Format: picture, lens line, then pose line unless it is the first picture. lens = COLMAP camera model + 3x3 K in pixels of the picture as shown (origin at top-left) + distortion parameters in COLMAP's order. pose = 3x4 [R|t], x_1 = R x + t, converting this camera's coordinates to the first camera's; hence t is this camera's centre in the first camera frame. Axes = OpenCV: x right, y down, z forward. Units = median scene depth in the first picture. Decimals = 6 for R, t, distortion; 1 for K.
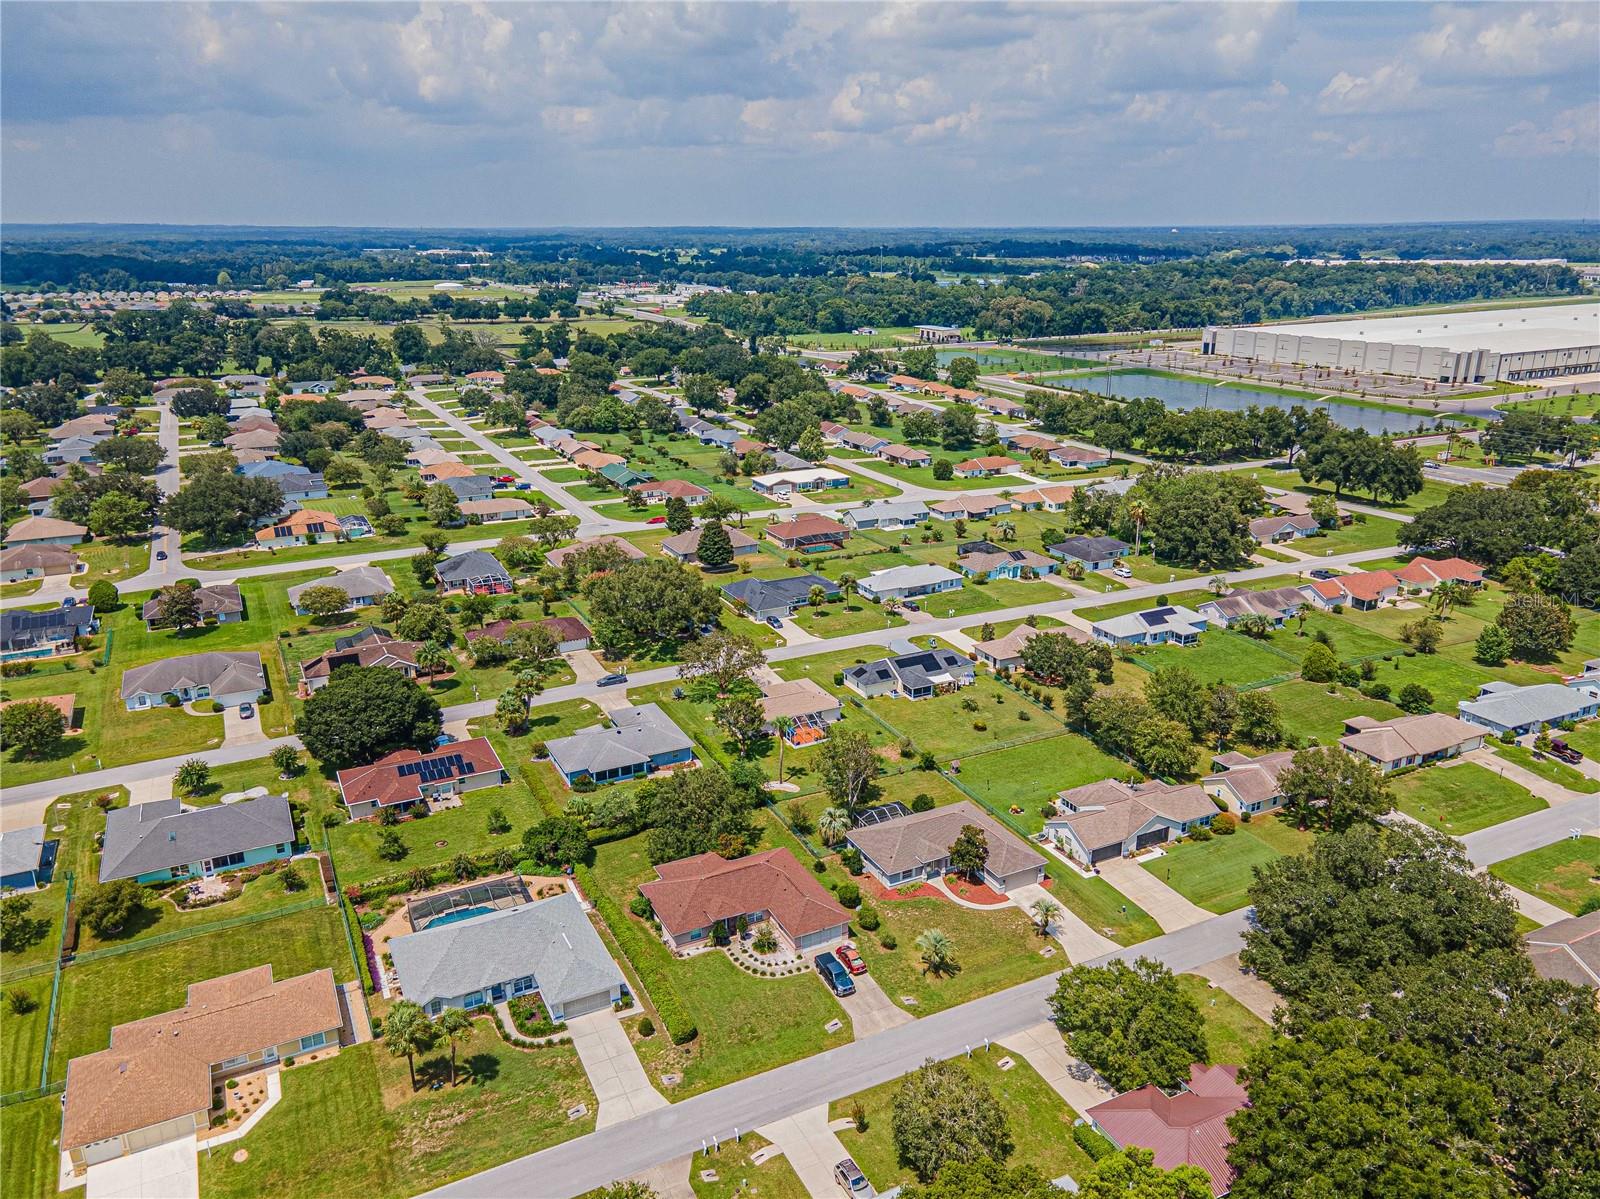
lens RADIAL K [[1167.1, 0, 814.1], [0, 1167.1, 607.0], [0, 0, 1]] dist [0.033320, 0.012838]
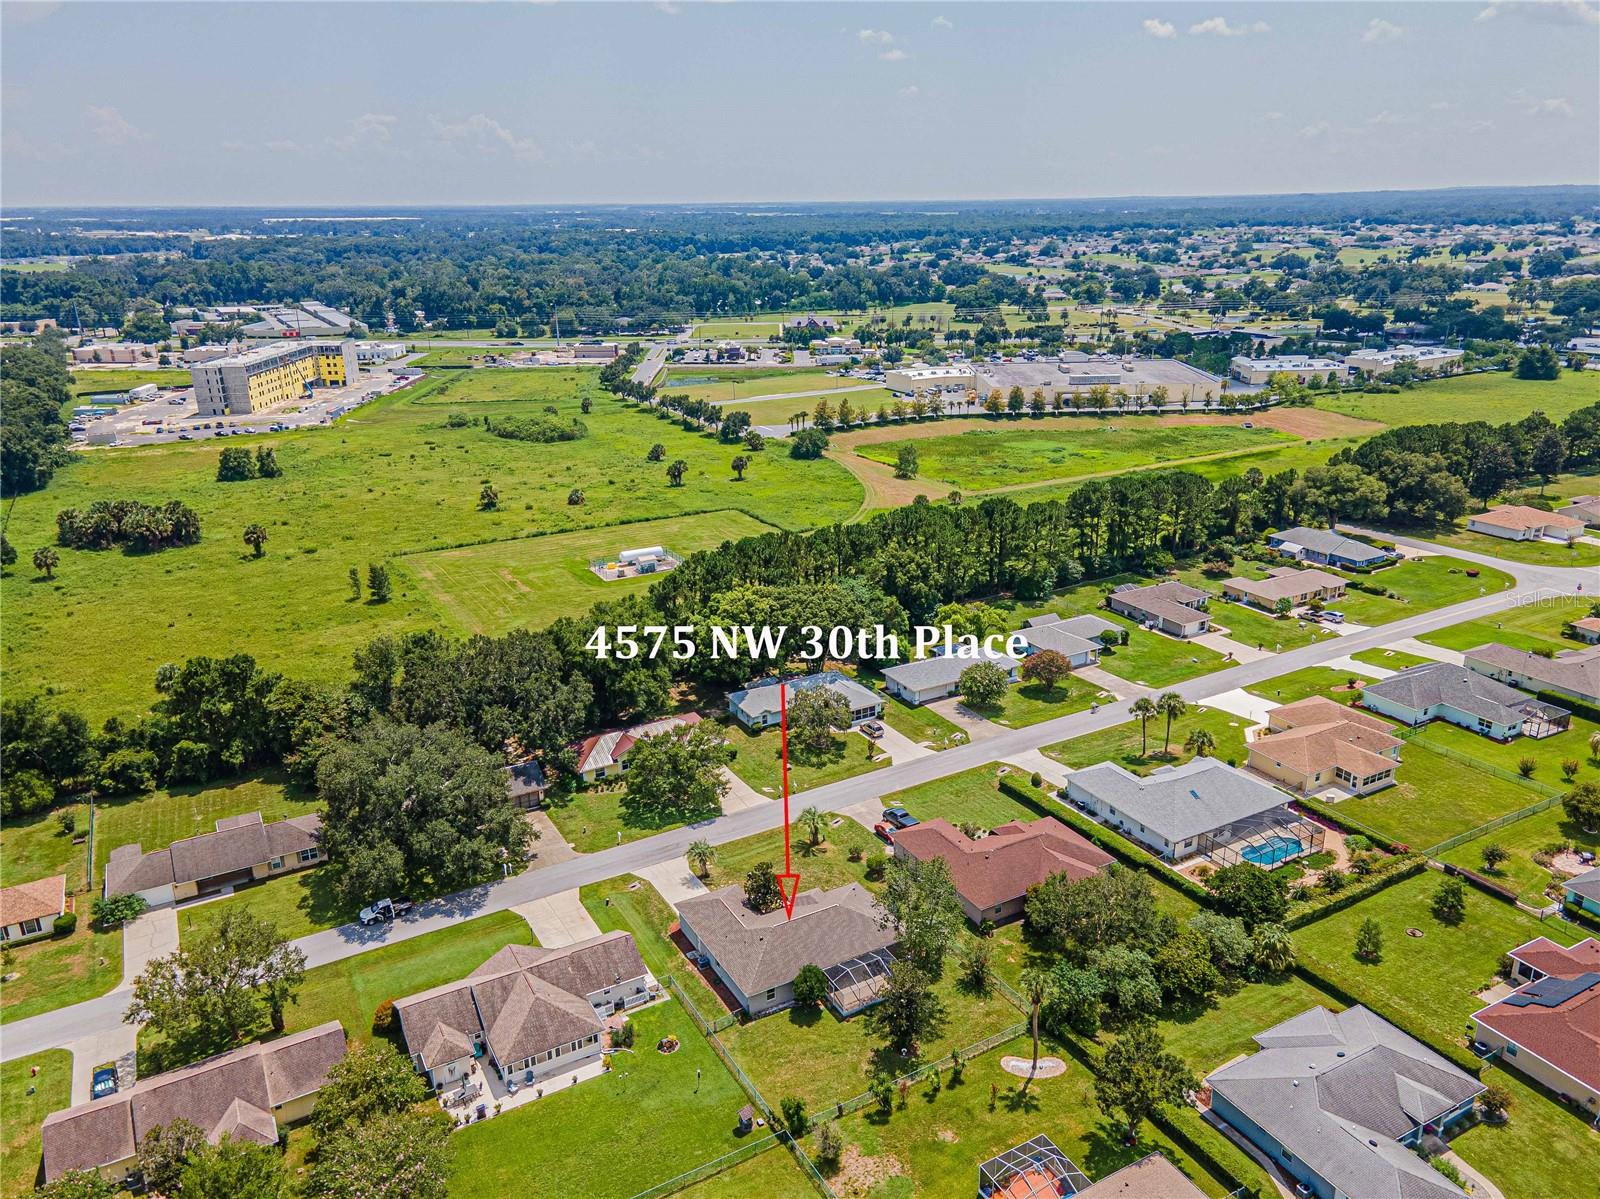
lens RADIAL K [[1159.6, 0, 824.9], [0, 1159.6, 599.6], [0, 0, 1]] dist [0.001235, 0.001528]
pose [[-0.998774, 0.026601, -0.041744, 0.096307], [-0.003929, 0.798056, 0.602570, -0.397582], [0.049343, 0.601996, -0.796973, 1.273774]]
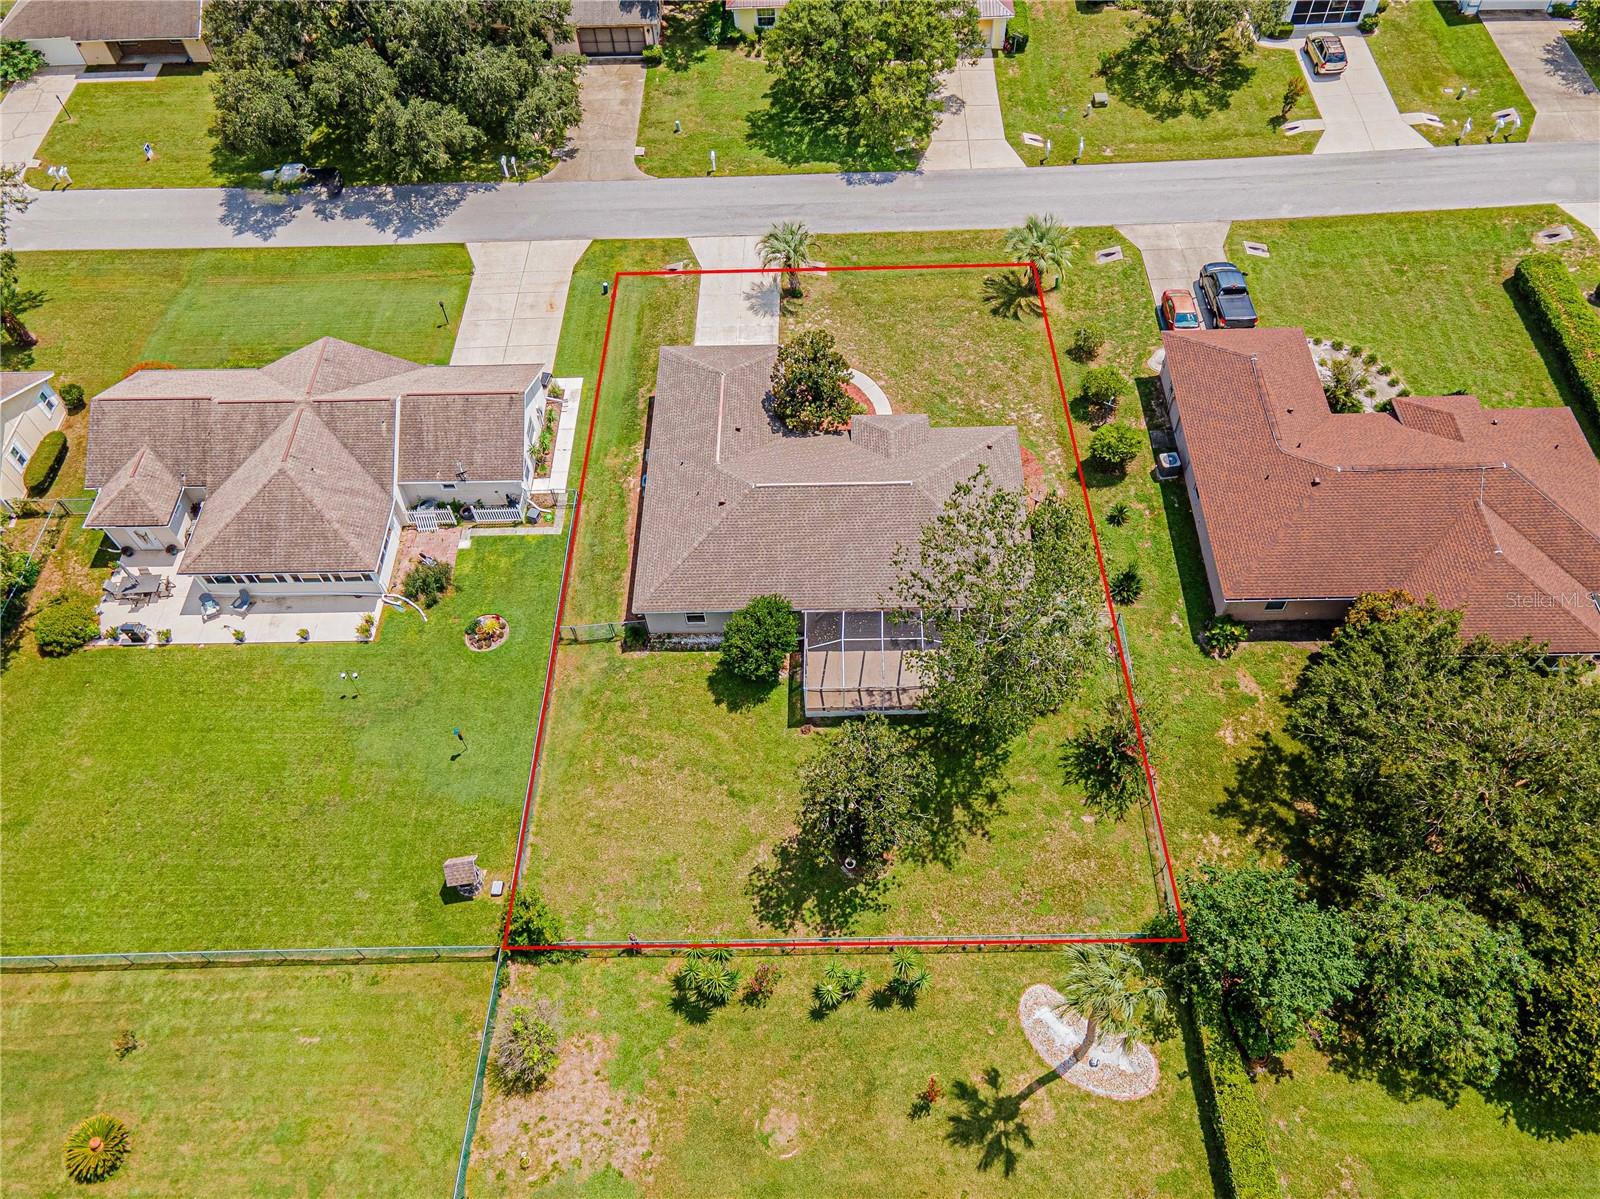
lens RADIAL K [[1167.1, 0, 814.1], [0, 1167.1, 607.0], [0, 0, 1]] dist [0.033320, 0.012838]
pose [[-0.888211, -0.361512, 0.283534, -0.013645], [0.173066, 0.308407, 0.935379, -0.134962], [-0.425594, 0.879883, -0.211365, 0.946759]]
